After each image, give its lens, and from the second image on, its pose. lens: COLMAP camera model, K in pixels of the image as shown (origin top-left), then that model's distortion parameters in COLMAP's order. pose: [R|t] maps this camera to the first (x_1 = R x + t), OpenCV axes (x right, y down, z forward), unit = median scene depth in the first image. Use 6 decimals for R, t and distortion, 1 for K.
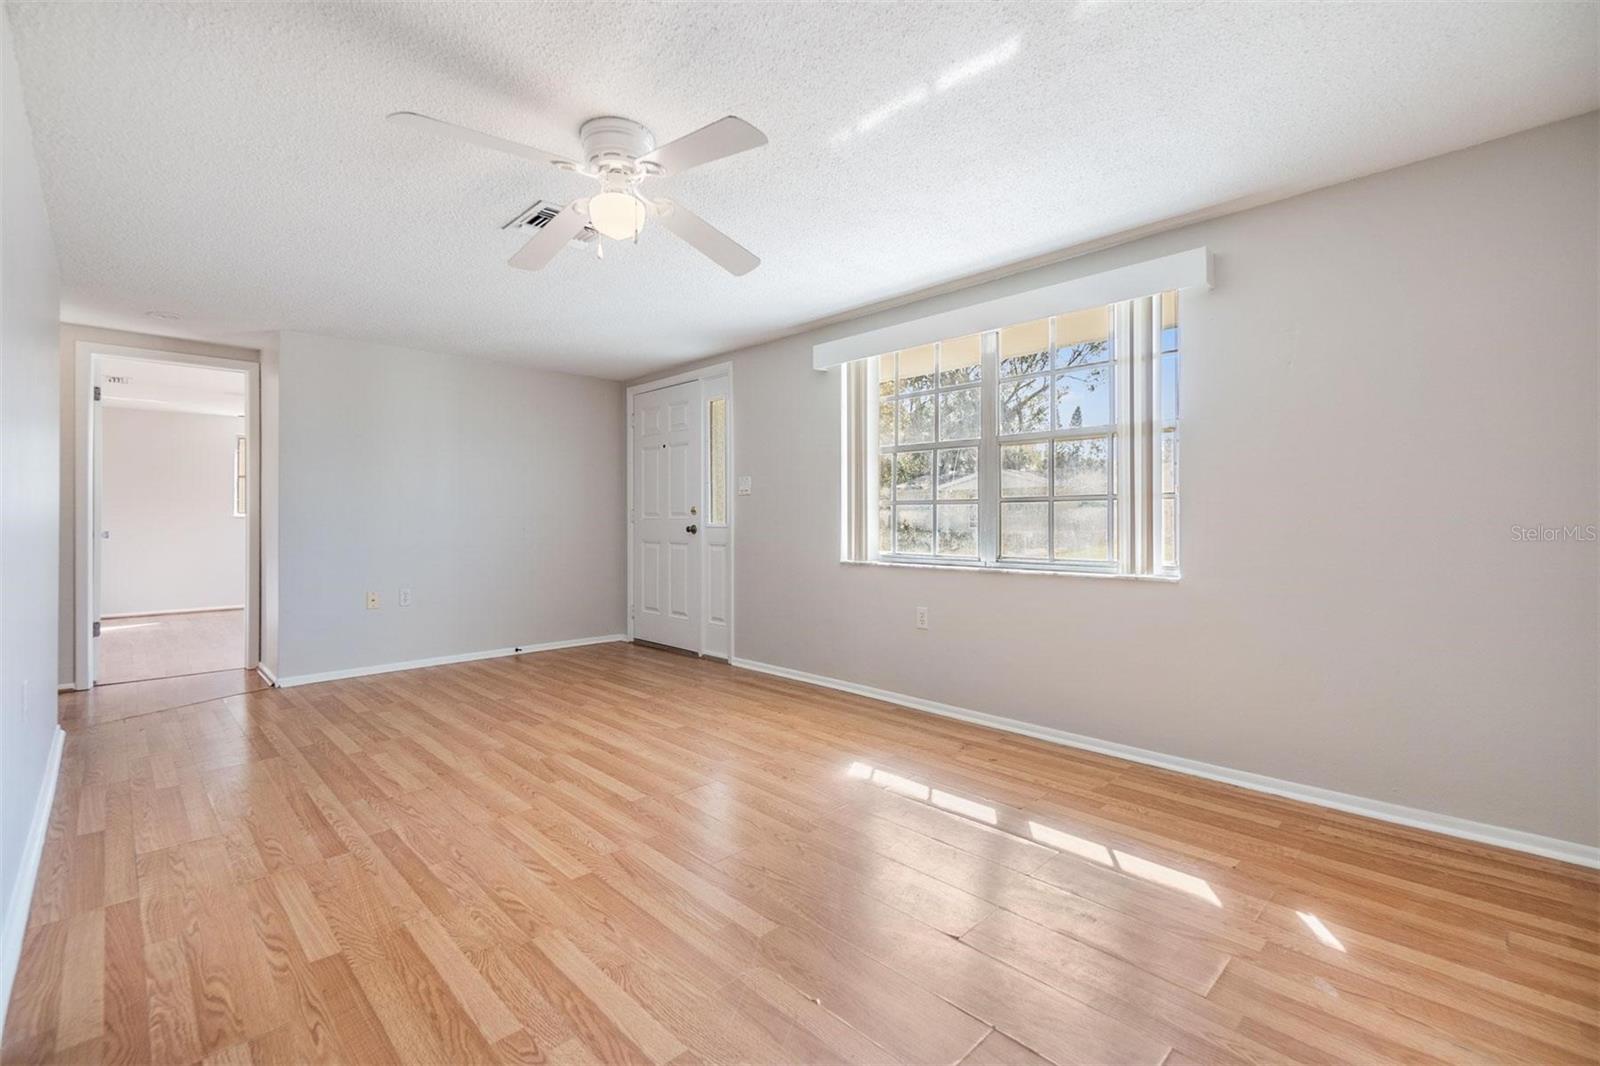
lens RADIAL K [[708.9, 0, 796.2], [0, 708.9, 510.1], [0, 0, 1]] dist [-0.001489, -0.000185]
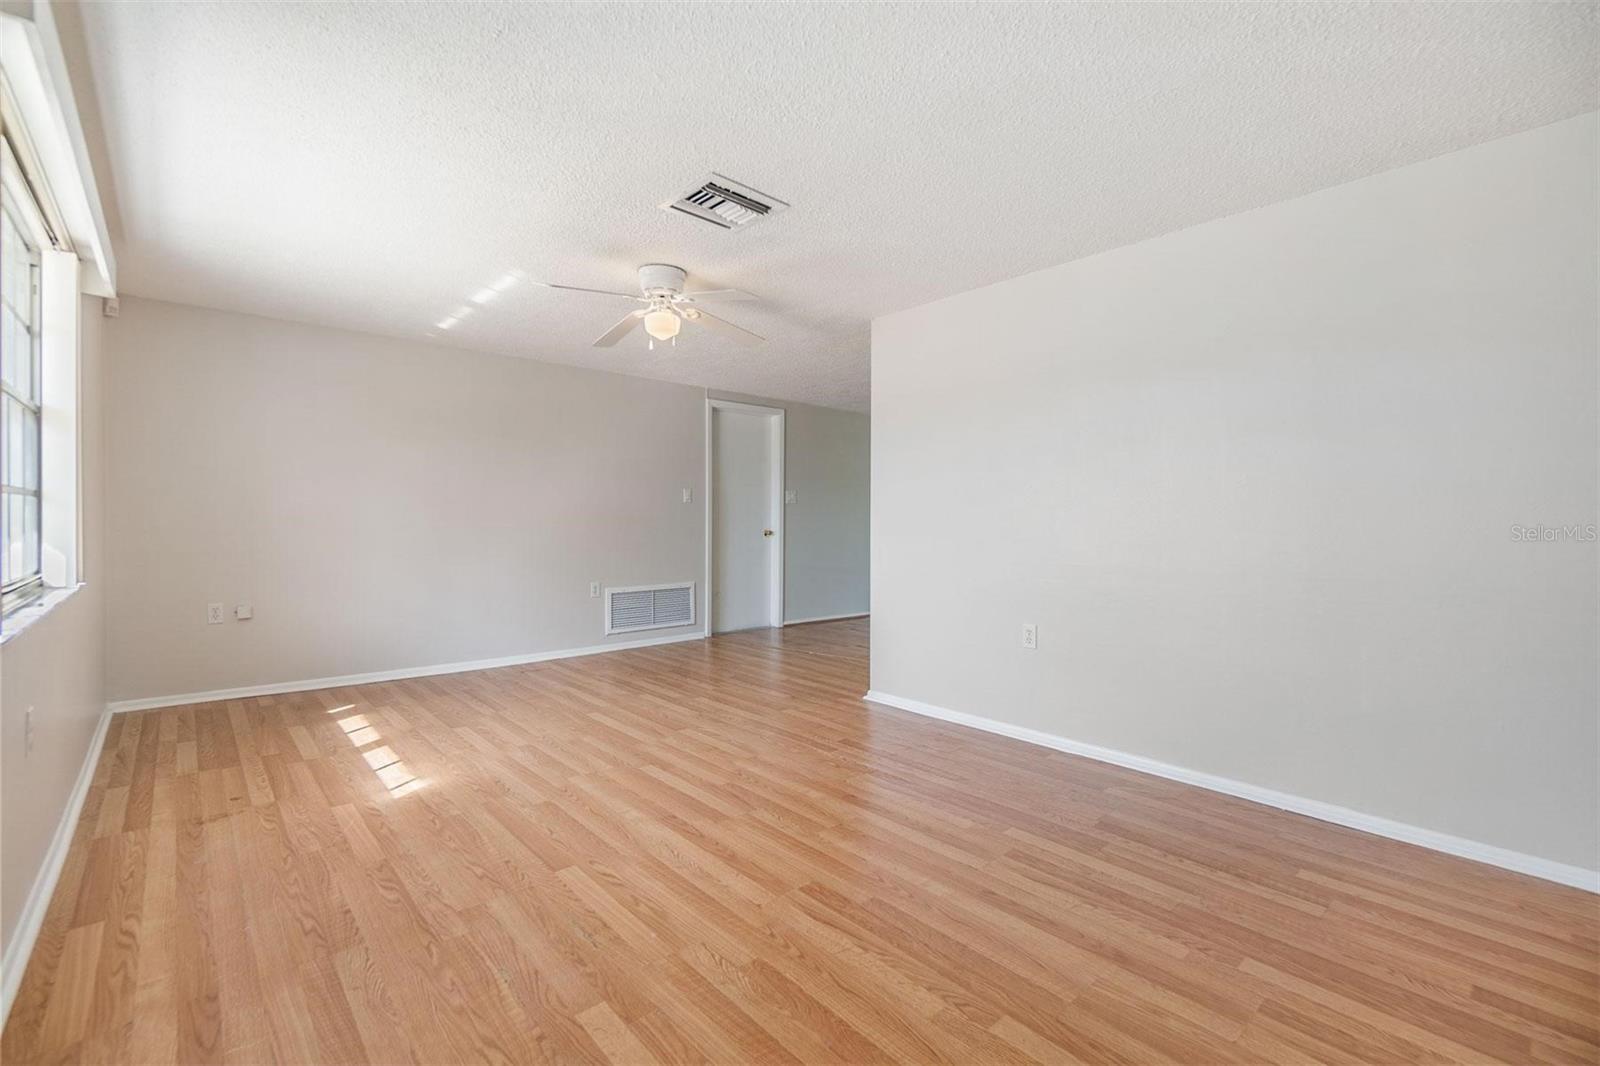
lens RADIAL K [[695.1, 0, 799.7], [0, 695.1, 552.6], [0, 0, 1]] dist [-0.001213, -0.000160]
pose [[-0.999239, -0.004600, 0.038726, -0.467744], [-0.003410, 0.999522, 0.030732, 0.024228], [-0.038849, 0.030577, -0.998777, 1.911332]]
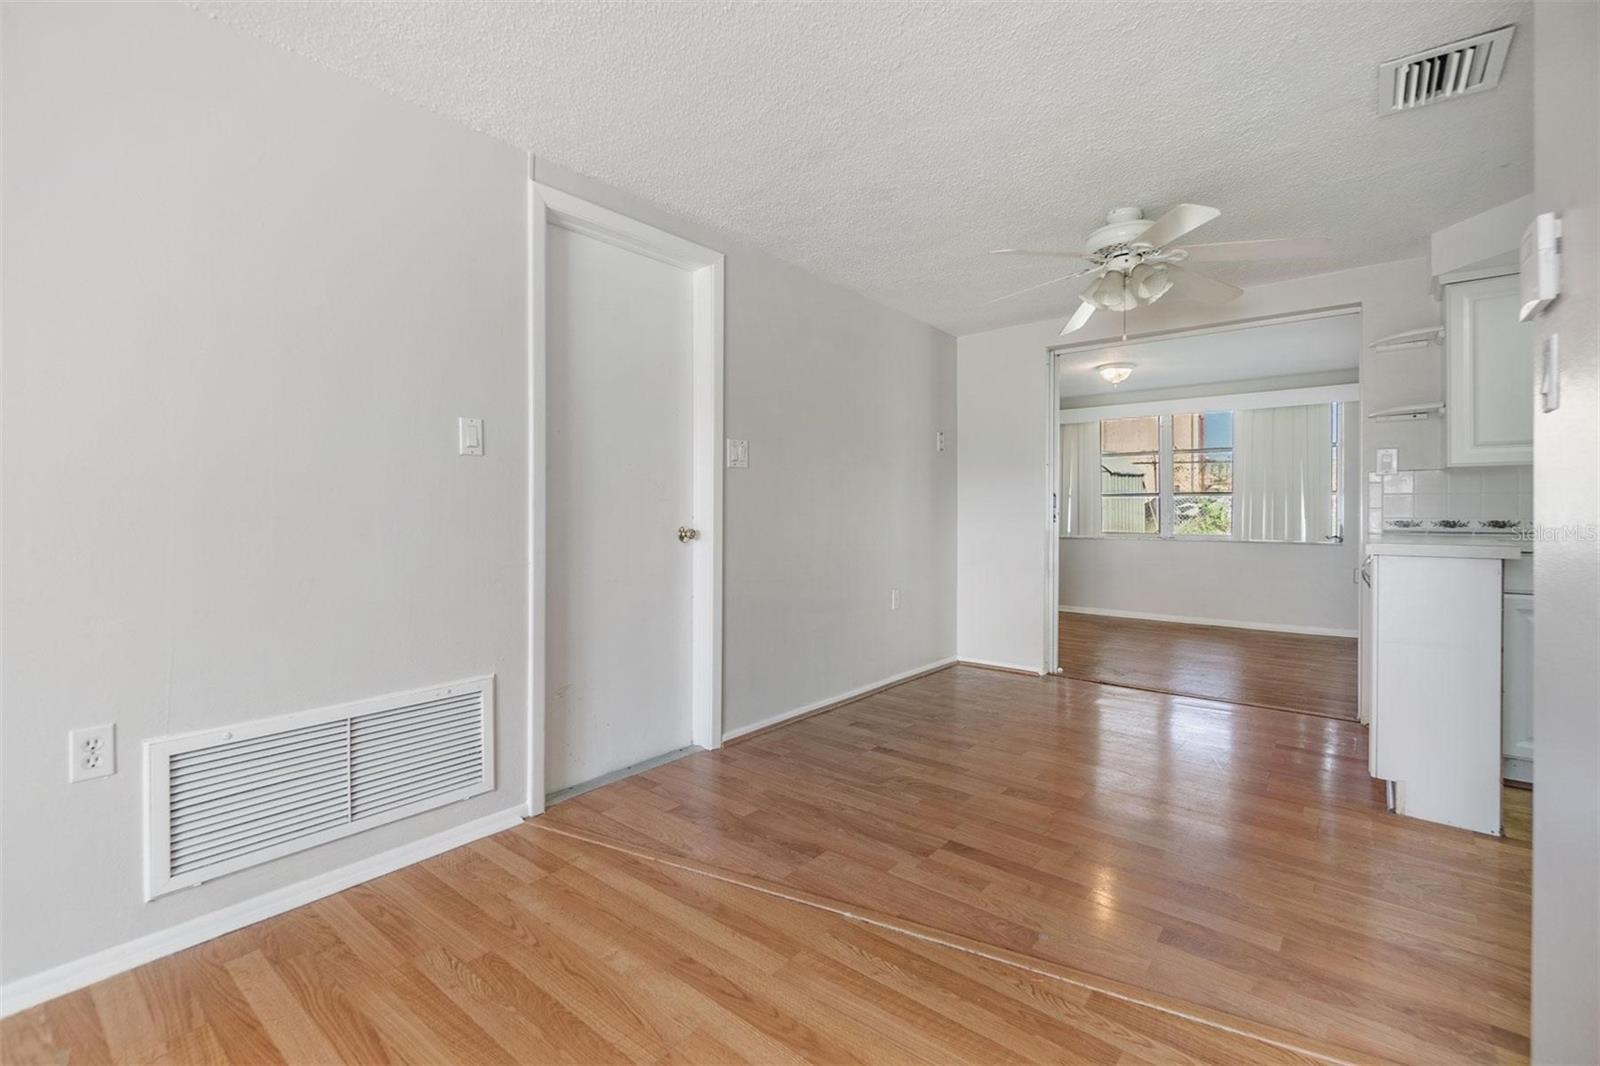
lens RADIAL K [[701.0, 0, 788.0], [0, 701.0, 512.1], [0, 0, 1]] dist [-0.007793, -0.000198]
pose [[-0.994236, 0.001204, -0.107203, -0.307711], [0.002354, 0.999941, -0.010599, 0.009302], [0.107184, -0.010790, -0.994181, 0.616079]]
